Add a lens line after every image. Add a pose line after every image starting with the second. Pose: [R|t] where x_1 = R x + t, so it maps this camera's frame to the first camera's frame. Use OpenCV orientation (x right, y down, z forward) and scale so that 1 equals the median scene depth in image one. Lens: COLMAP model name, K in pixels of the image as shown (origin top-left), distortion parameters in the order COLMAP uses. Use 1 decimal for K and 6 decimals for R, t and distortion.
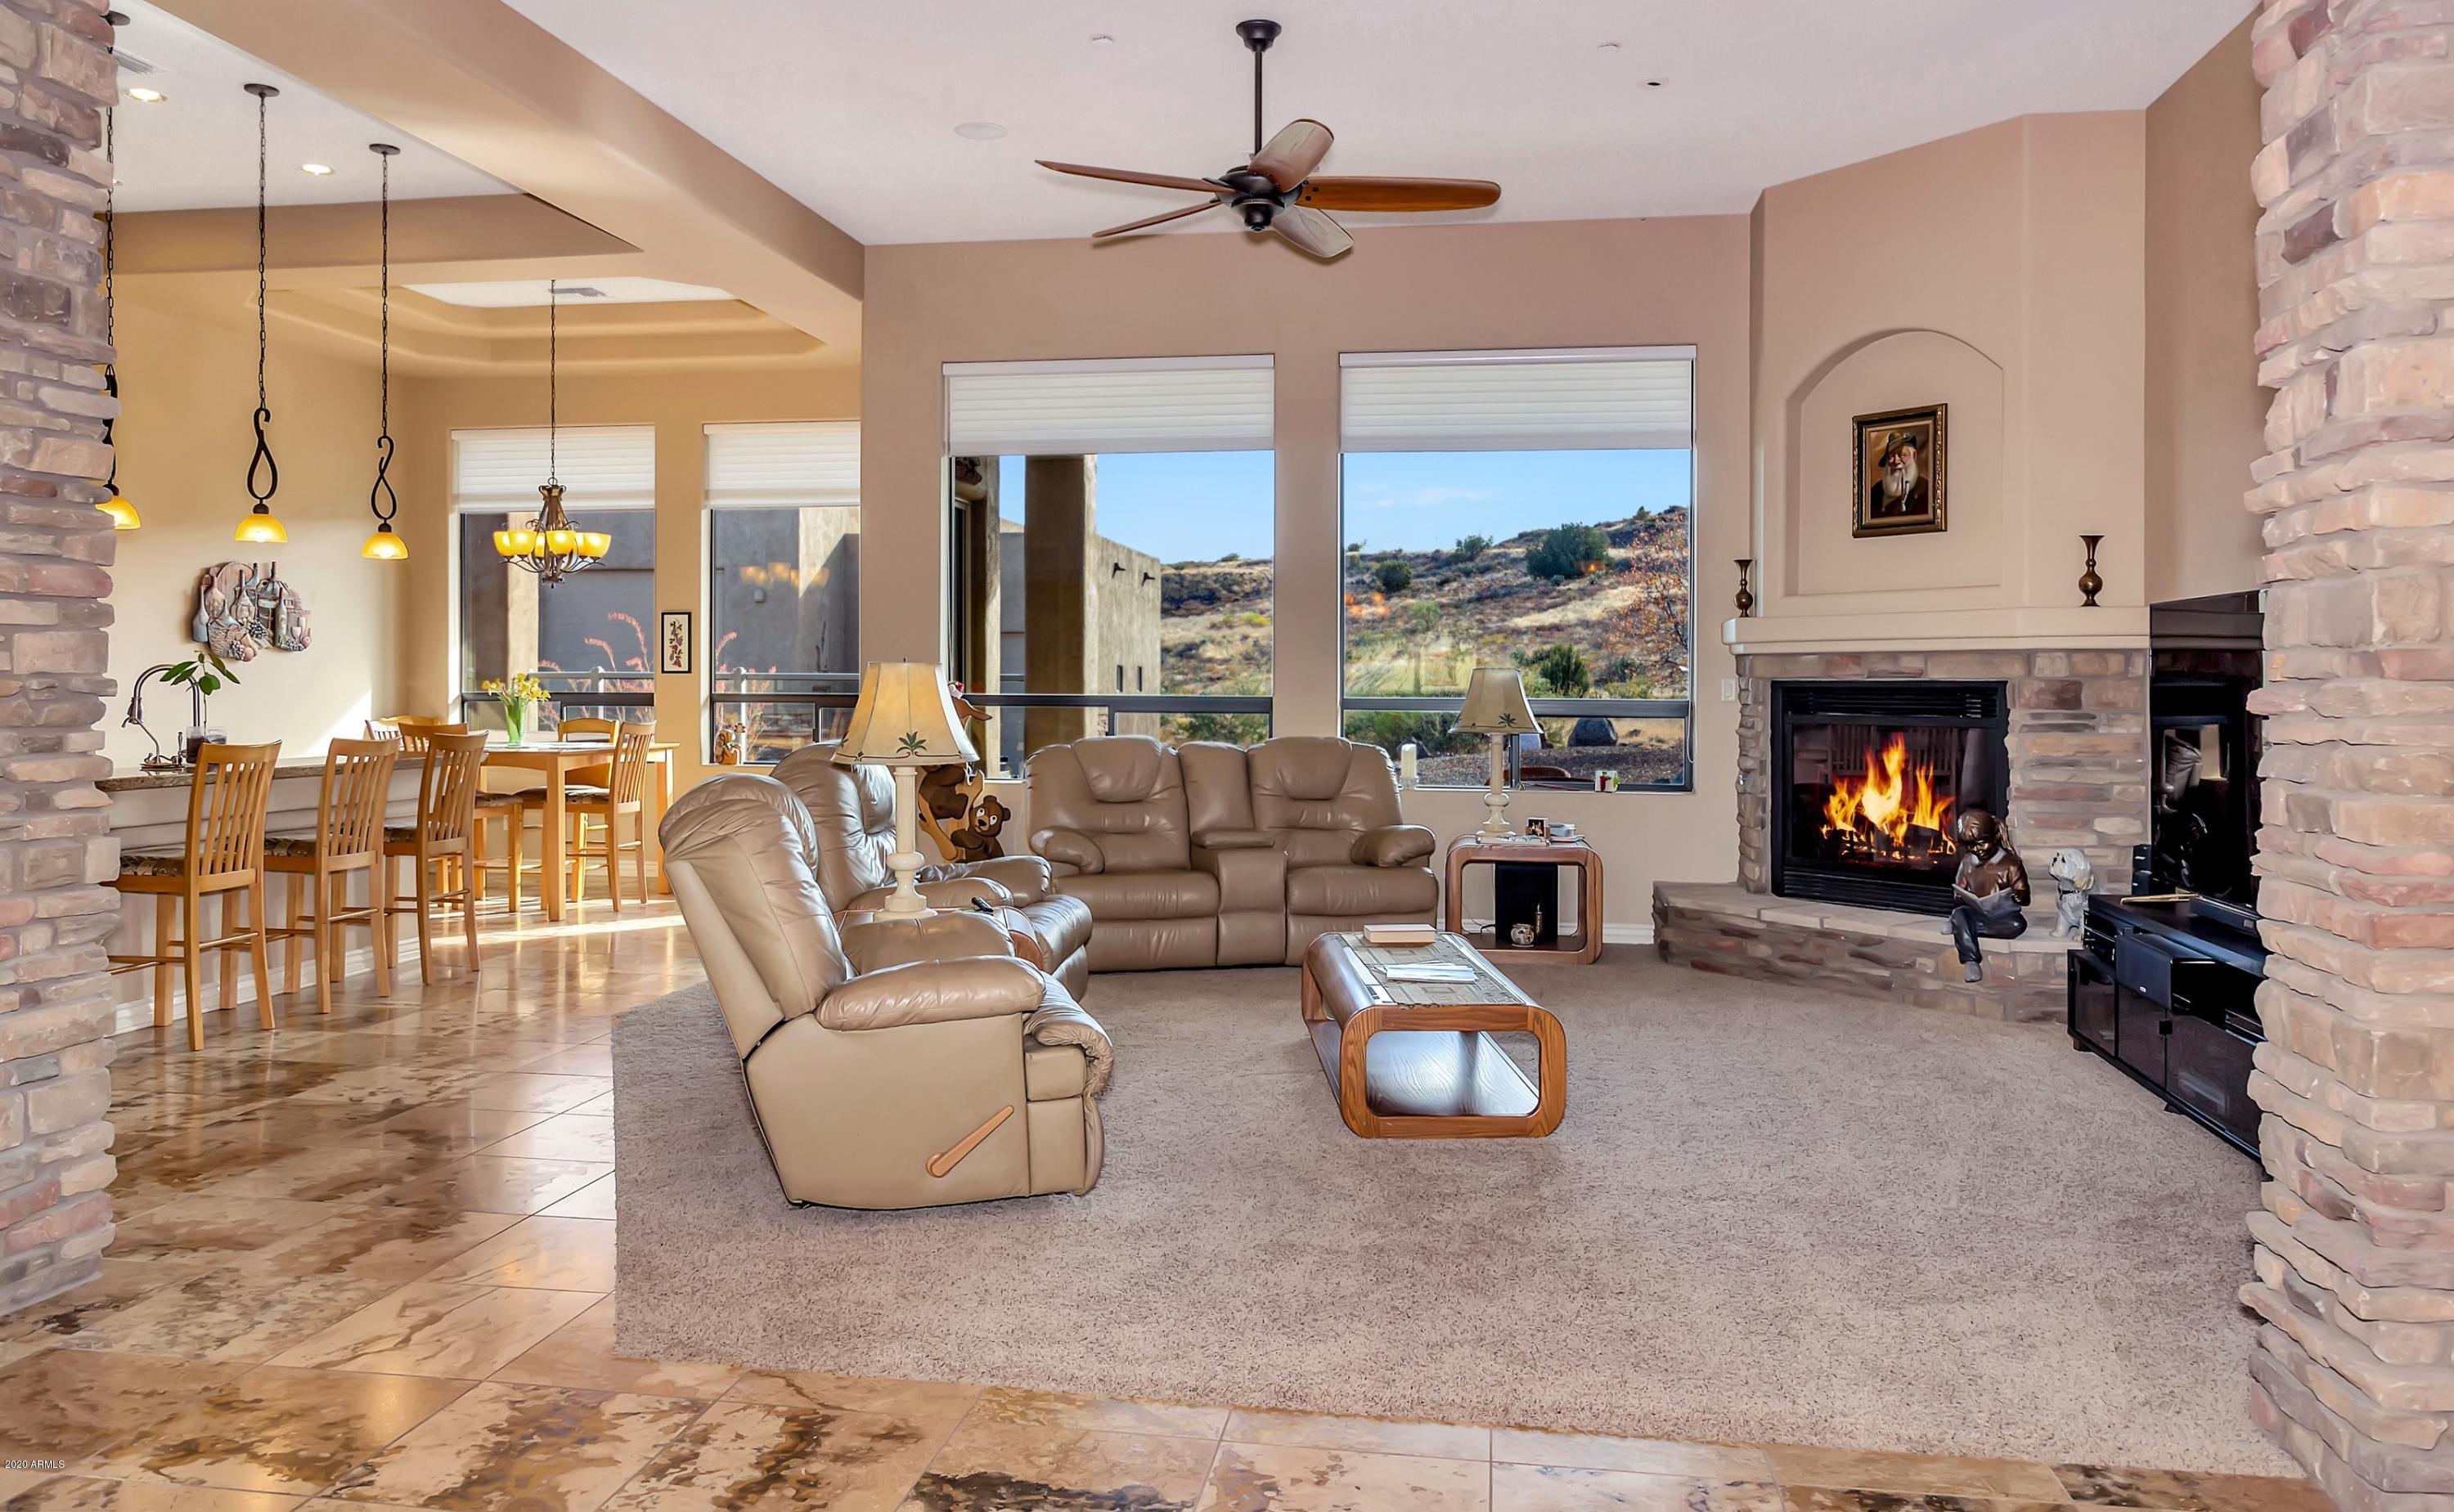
lens RADIAL K [[1716.1, 0, 1227.0], [0, 1716.1, 756.0], [0, 0, 1]] dist [-0.000648, -0.000947]
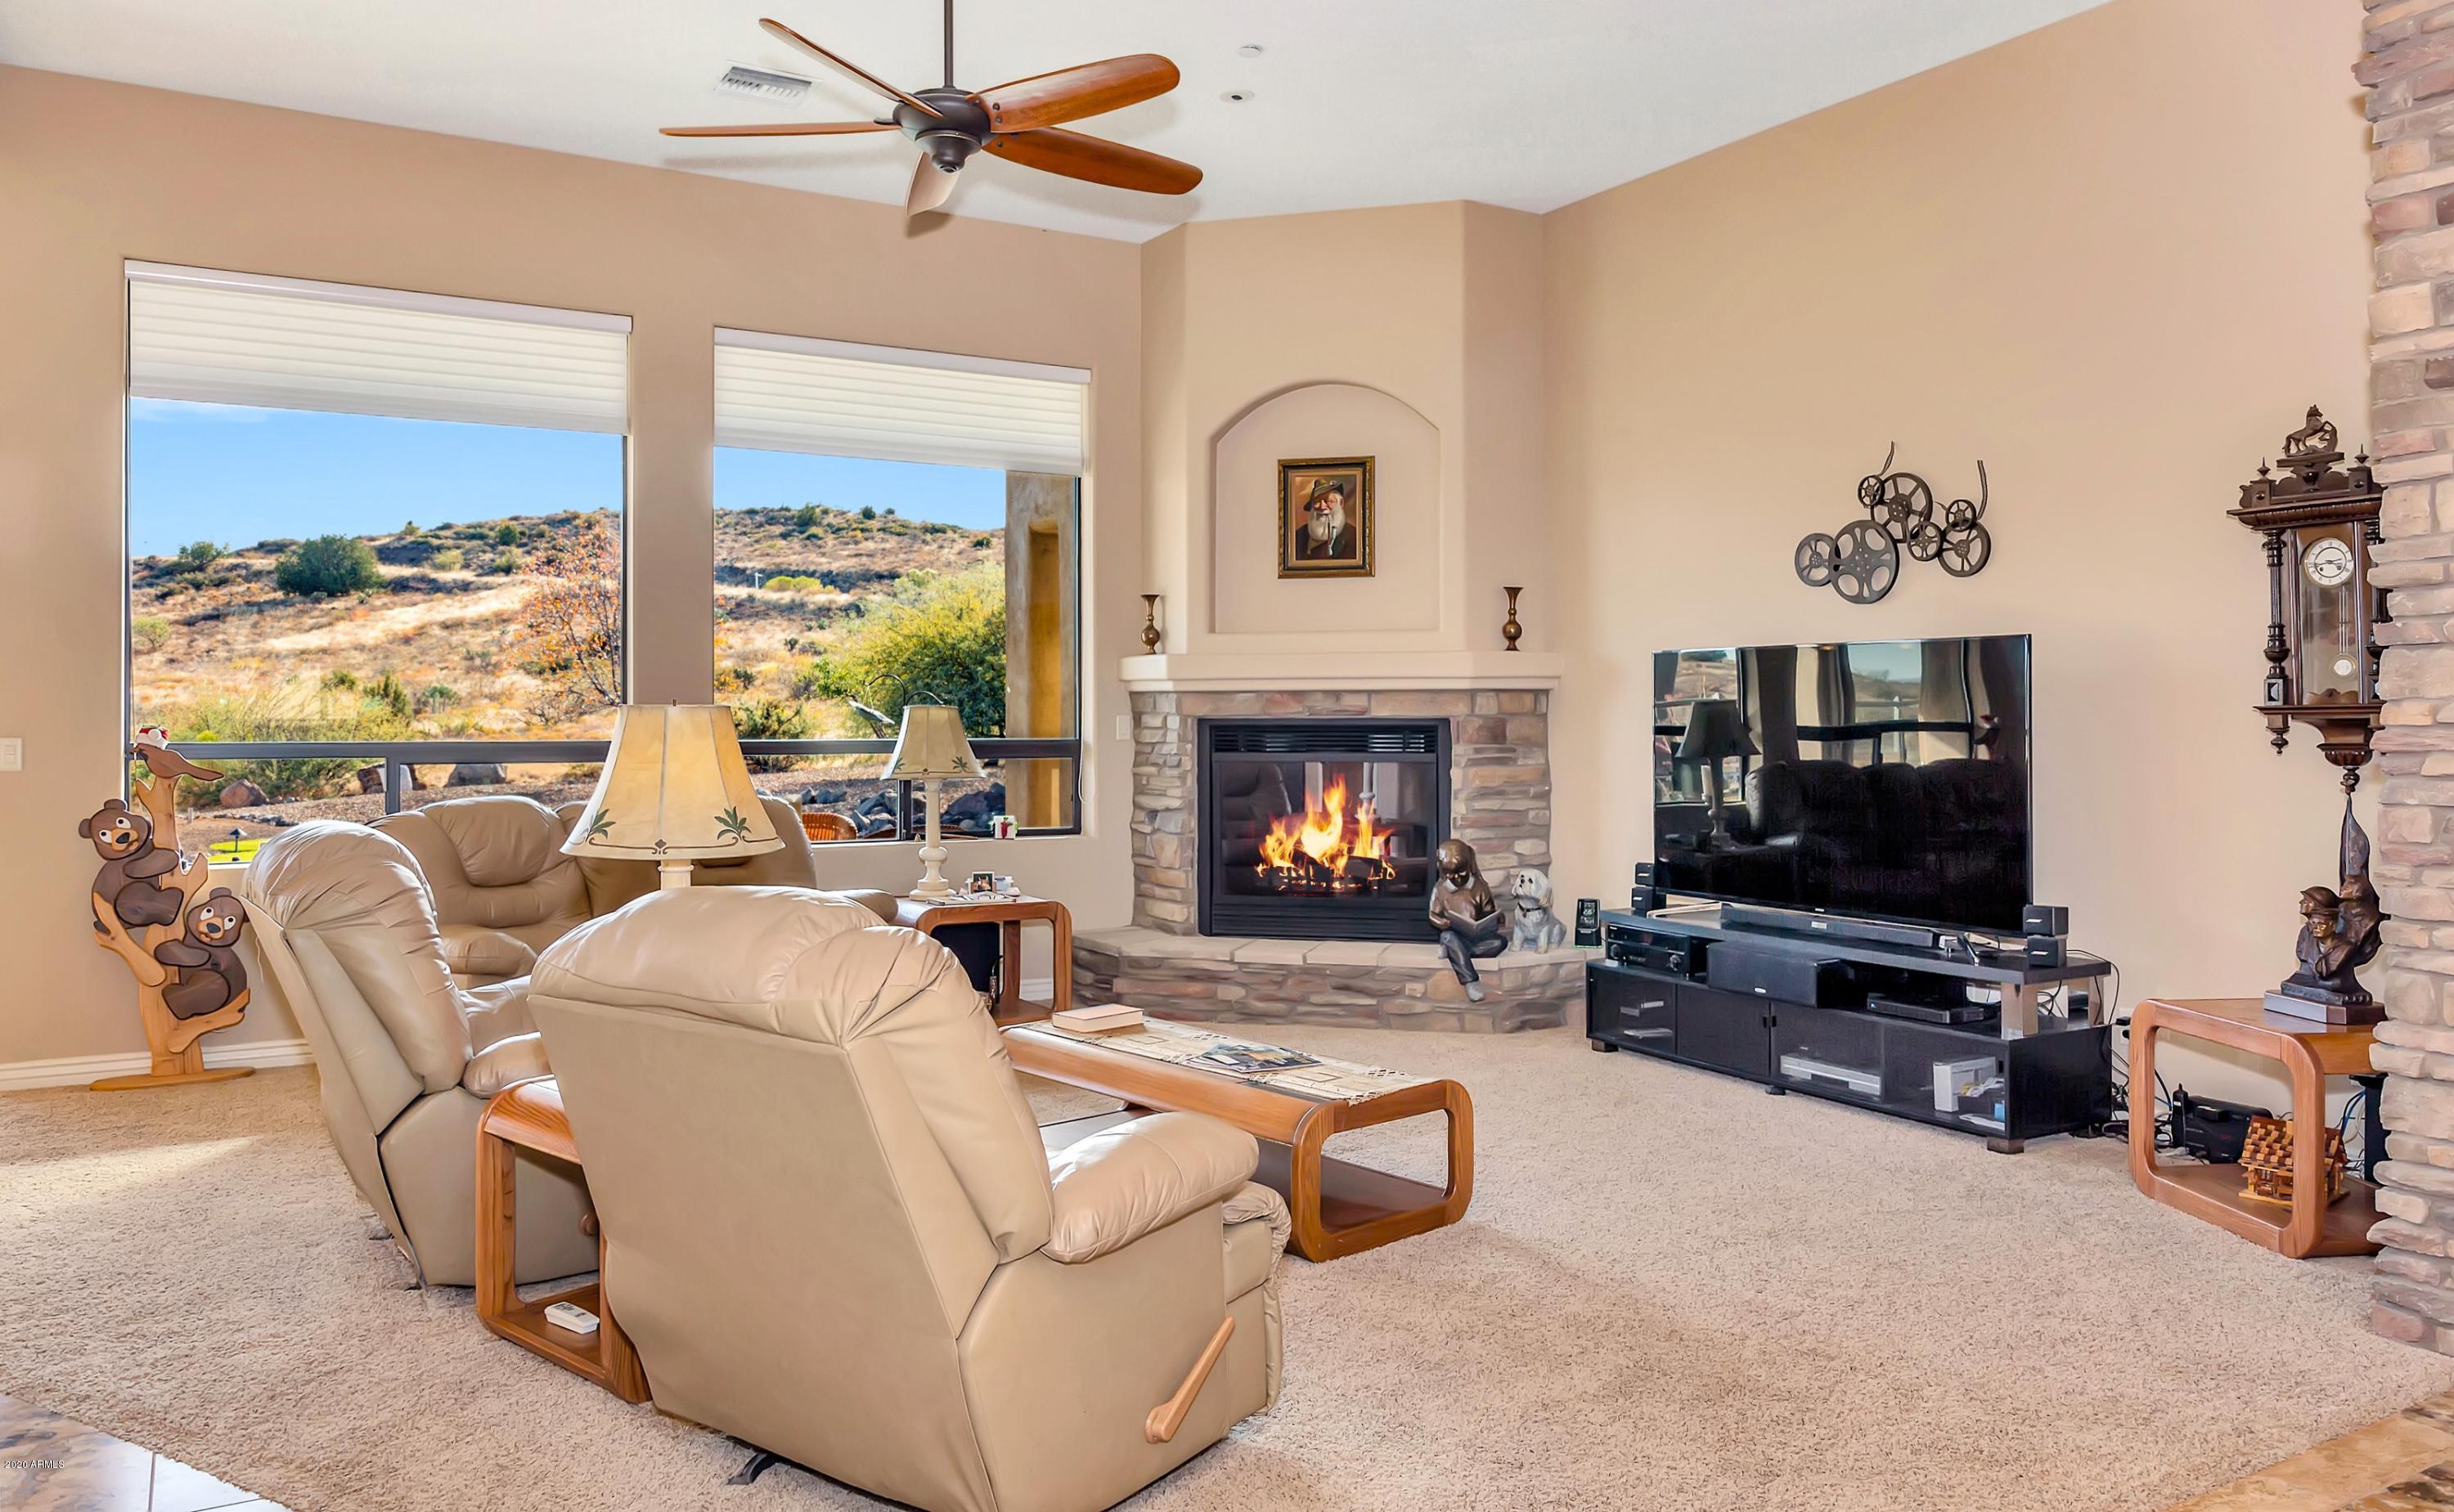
lens RADIAL K [[1737.7, 0, 1238.7], [0, 1737.7, 745.7], [0, 0, 1]] dist [-0.005203, -0.000067]
pose [[0.766891, -0.015586, 0.641588, -0.324341], [0.030502, 0.999461, -0.012179, -0.016032], [-0.641052, 0.028909, 0.766952, 0.230151]]
